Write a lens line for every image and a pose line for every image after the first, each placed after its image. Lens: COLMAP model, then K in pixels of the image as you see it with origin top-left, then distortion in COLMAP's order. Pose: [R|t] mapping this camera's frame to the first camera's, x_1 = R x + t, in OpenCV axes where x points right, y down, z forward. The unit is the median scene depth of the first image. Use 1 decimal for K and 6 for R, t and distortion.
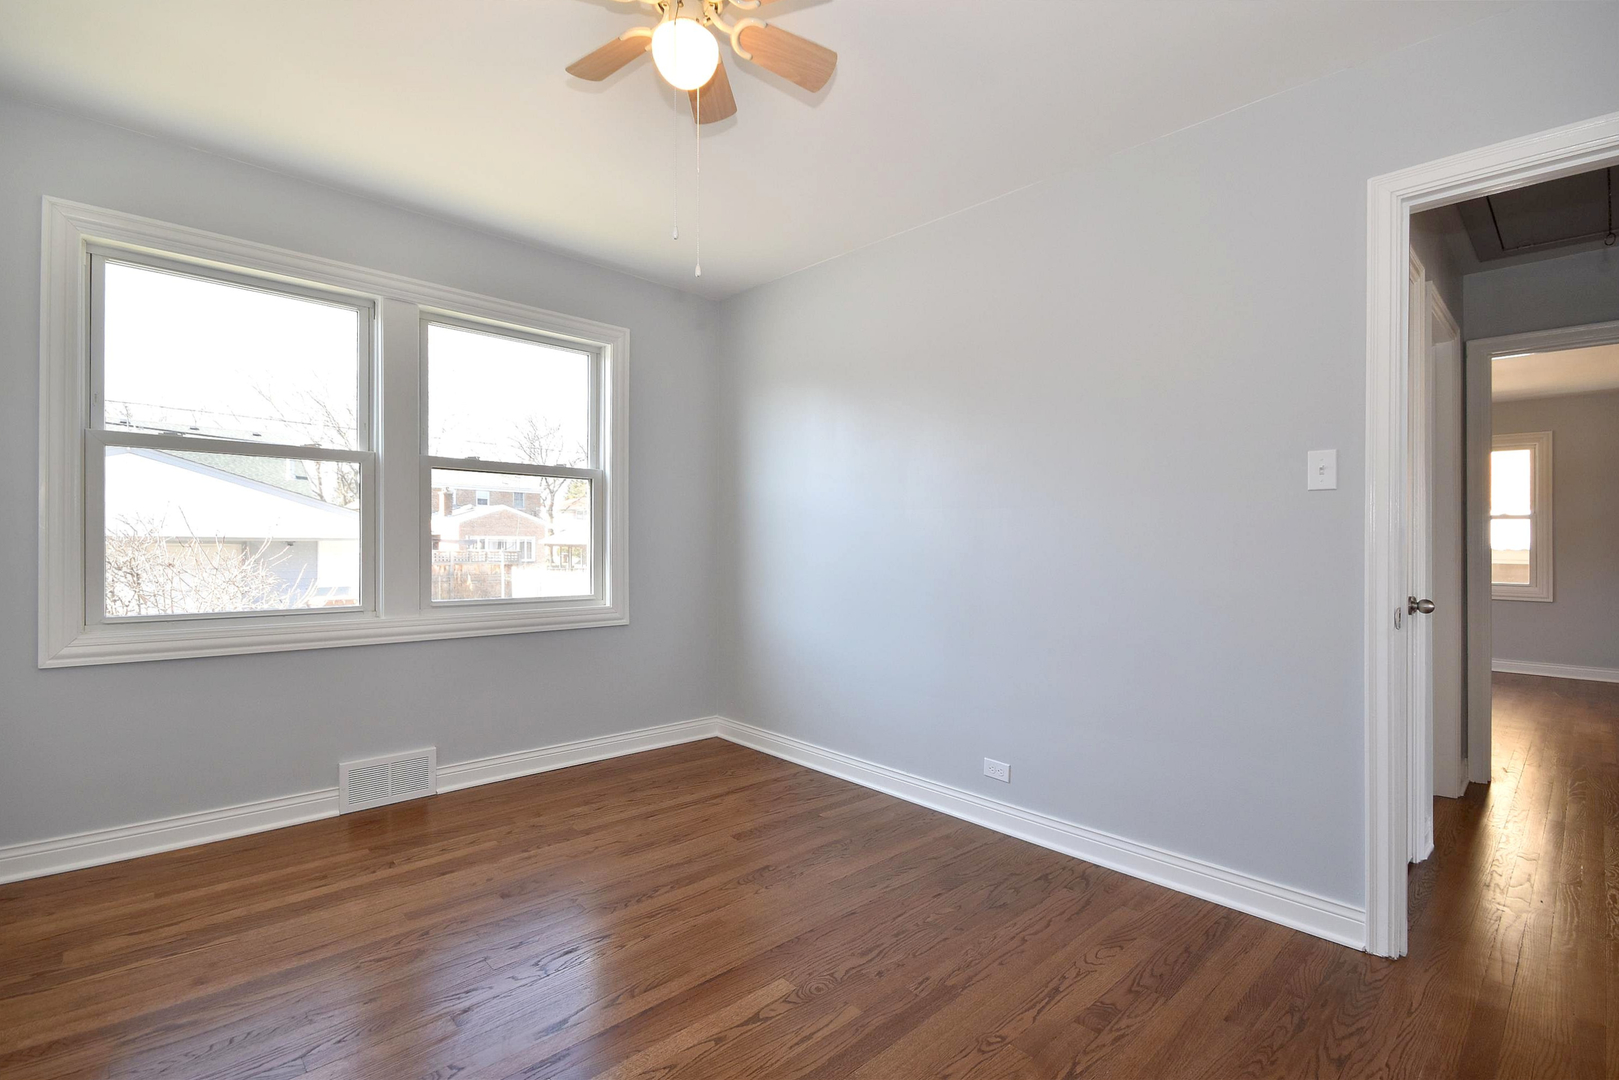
lens RADIAL K [[770.5, 0, 813.0], [0, 770.5, 522.7], [0, 0, 1]] dist [-0.001904, -0.000618]
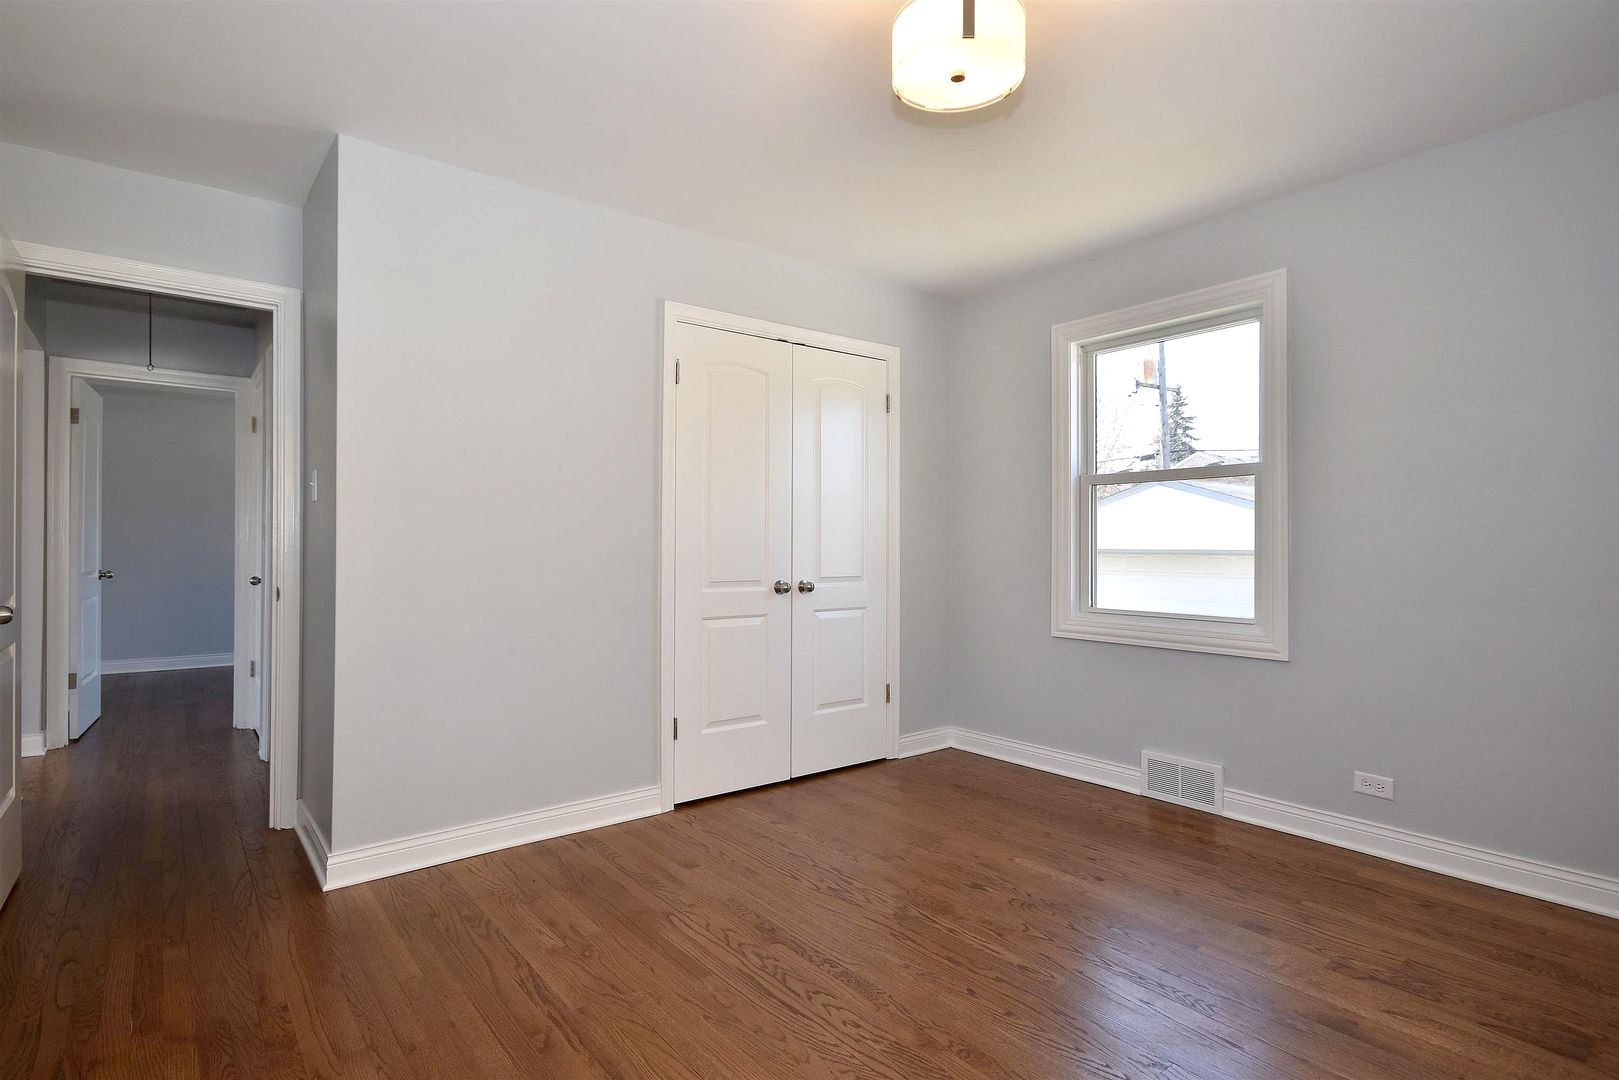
lens RADIAL K [[846.5, 0, 817.9], [0, 846.5, 546.4], [0, 0, 1]] dist [0.013325, 0.000294]
pose [[-0.103932, -0.011134, -0.994522, 0.658626], [0.014059, 0.999821, -0.012662, 0.025056], [0.994485, -0.015298, -0.103757, 0.652098]]
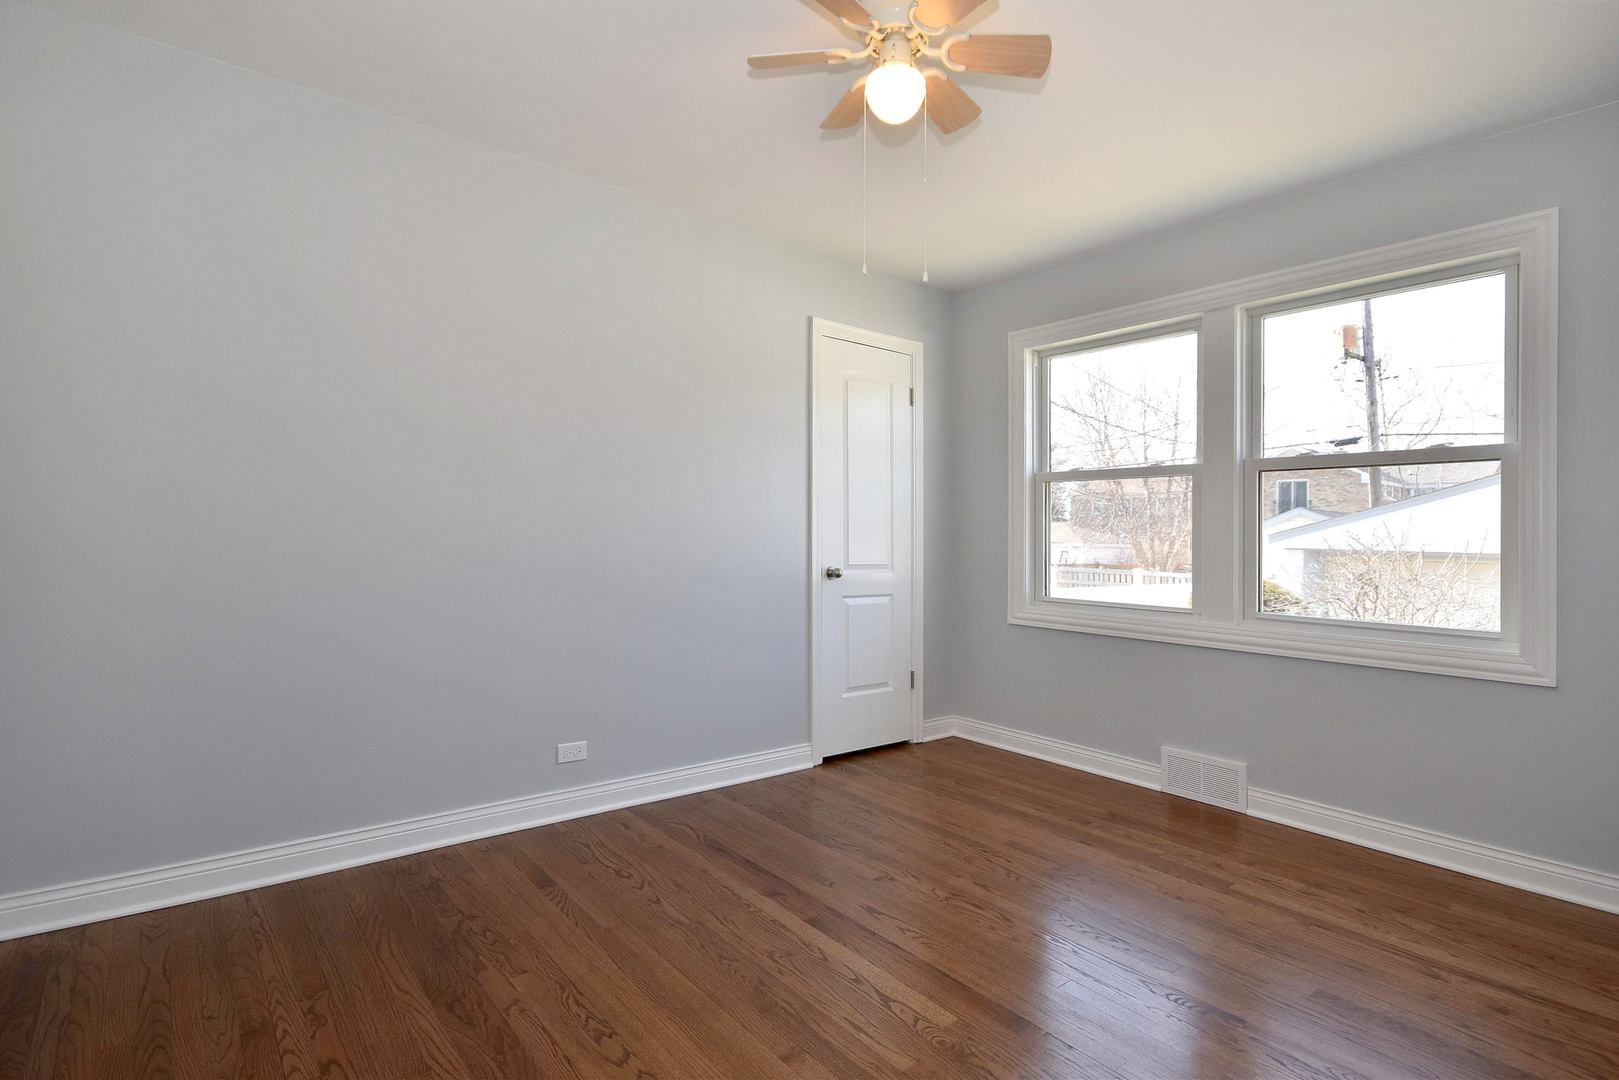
lens RADIAL K [[822.9, 0, 811.2], [0, 822.9, 545.7], [0, 0, 1]] dist [0.014786, -0.000540]
pose [[-0.116926, -0.004158, -0.993132, 0.629052], [0.005514, 0.999973, -0.004836, 0.024059], [0.993125, -0.006042, -0.116900, 0.623335]]
